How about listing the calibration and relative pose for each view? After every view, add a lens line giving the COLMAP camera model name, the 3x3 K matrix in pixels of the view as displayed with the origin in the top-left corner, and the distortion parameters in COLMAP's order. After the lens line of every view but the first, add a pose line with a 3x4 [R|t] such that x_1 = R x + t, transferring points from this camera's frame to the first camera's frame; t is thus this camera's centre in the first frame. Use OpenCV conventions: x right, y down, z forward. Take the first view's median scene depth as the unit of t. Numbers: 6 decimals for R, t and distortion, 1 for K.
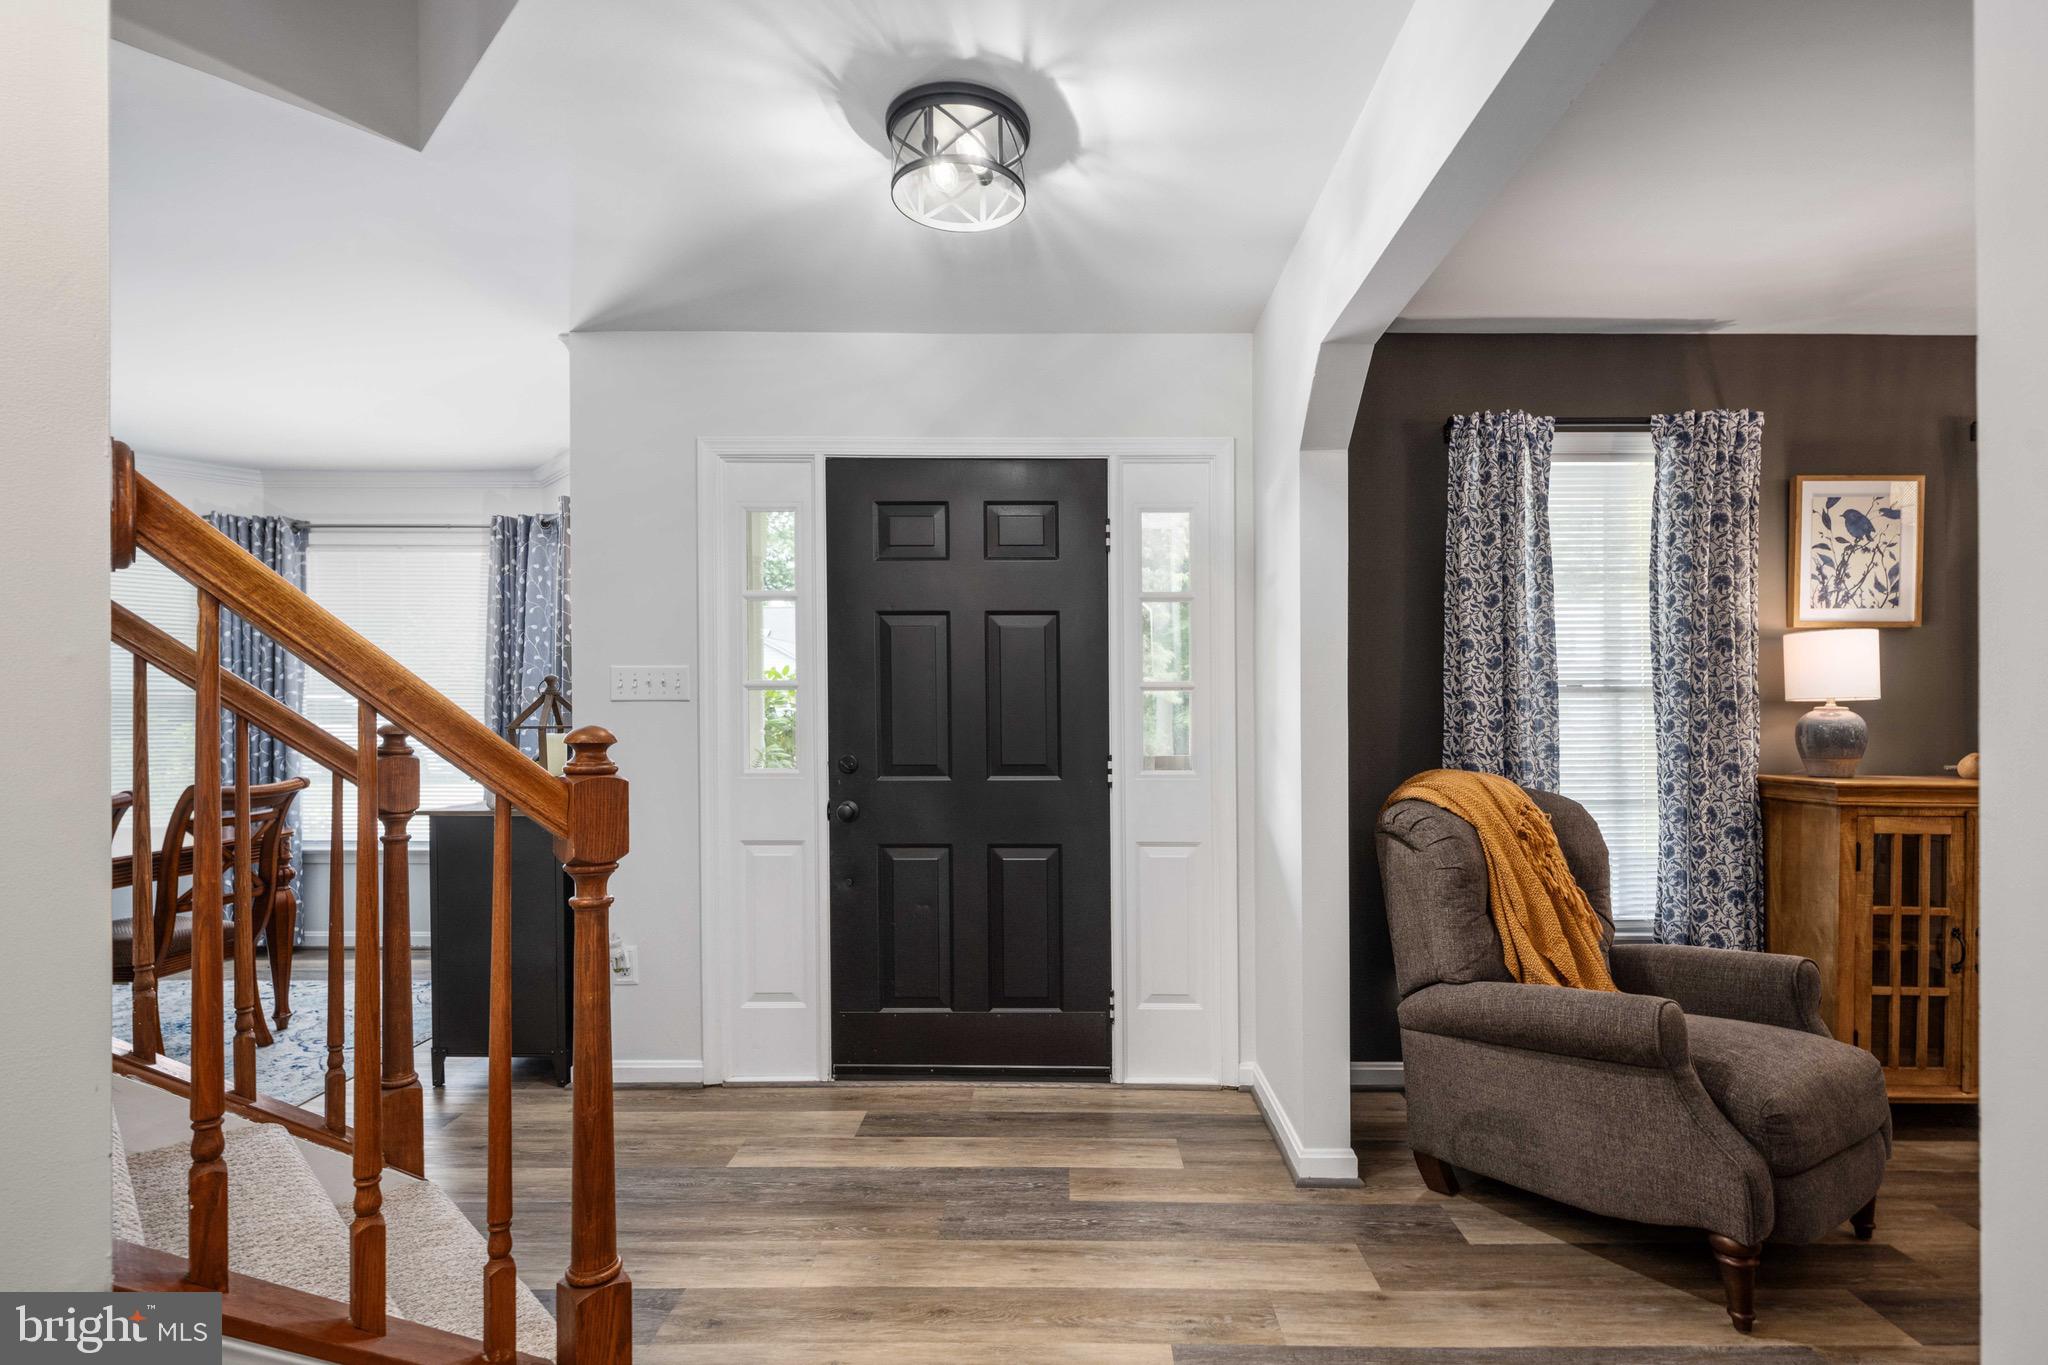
lens RADIAL K [[964.9, 0, 1067.2], [0, 964.9, 718.3], [0, 0, 1]] dist [-0.000997, 0.000305]
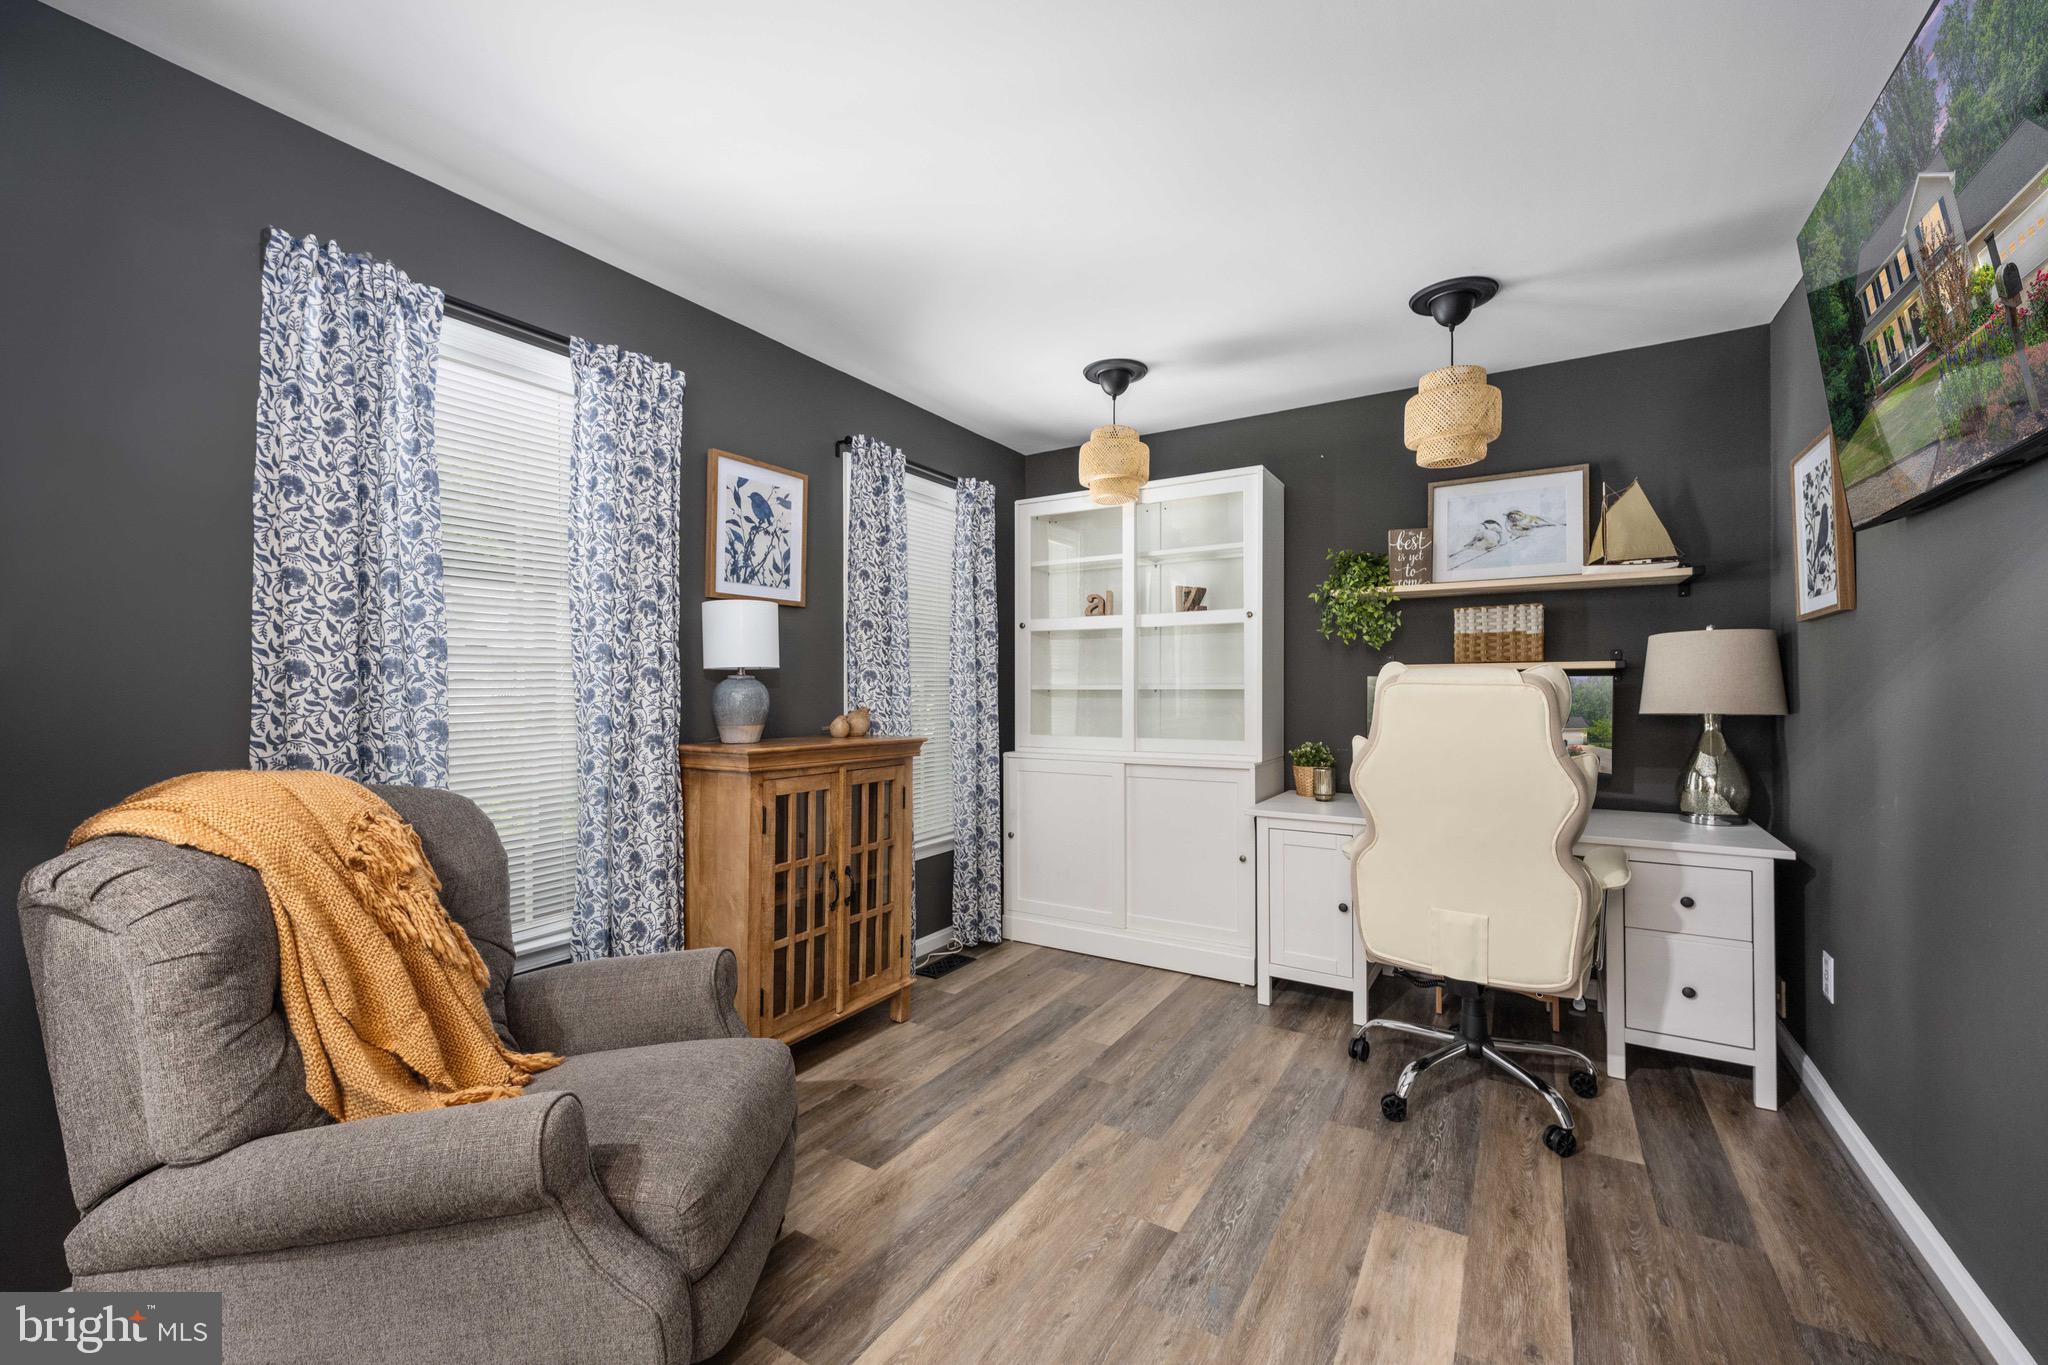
lens RADIAL K [[822.6, 0, 1025.9], [0, 822.6, 676.9], [0, 0, 1]] dist [-0.000955, -0.000128]
pose [[0.526489, 0.009208, 0.850132, 0.199225], [0.002944, 0.999916, -0.012654, 0.001885], [-0.850177, 0.009165, 0.526417, 0.271338]]
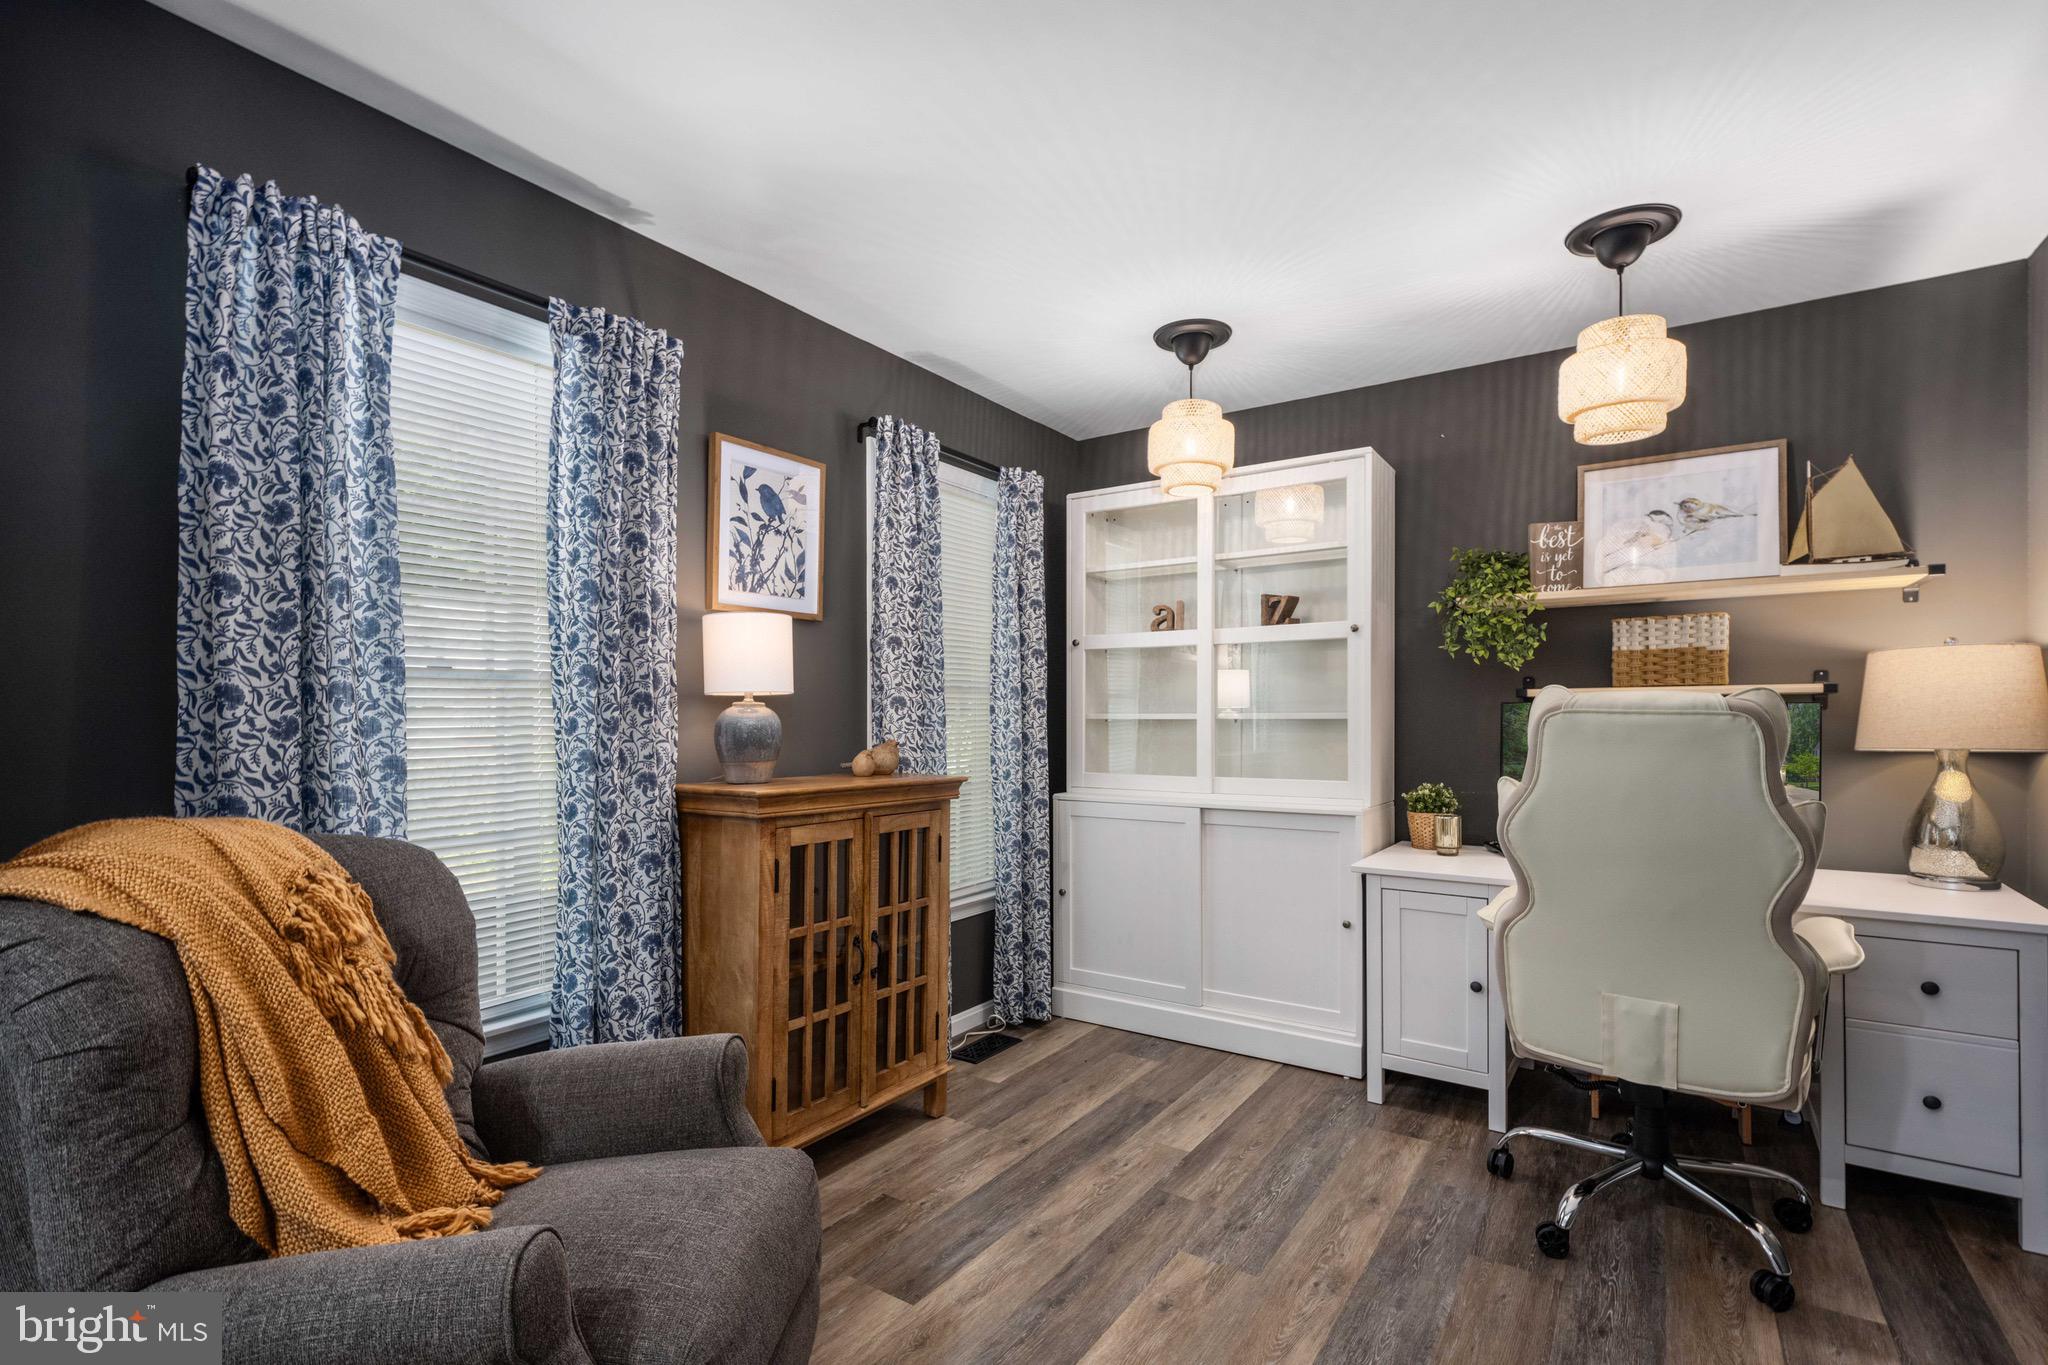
lens RADIAL K [[949.0, 0, 1023.2], [0, 949.0, 703.4], [0, 0, 1]] dist [-0.000919, 0.000222]
pose [[0.562227, 0.009513, 0.826928, 0.222226], [0.002747, 0.999907, -0.013371, 0.001326], [-0.826979, 0.009789, 0.562148, 0.312258]]
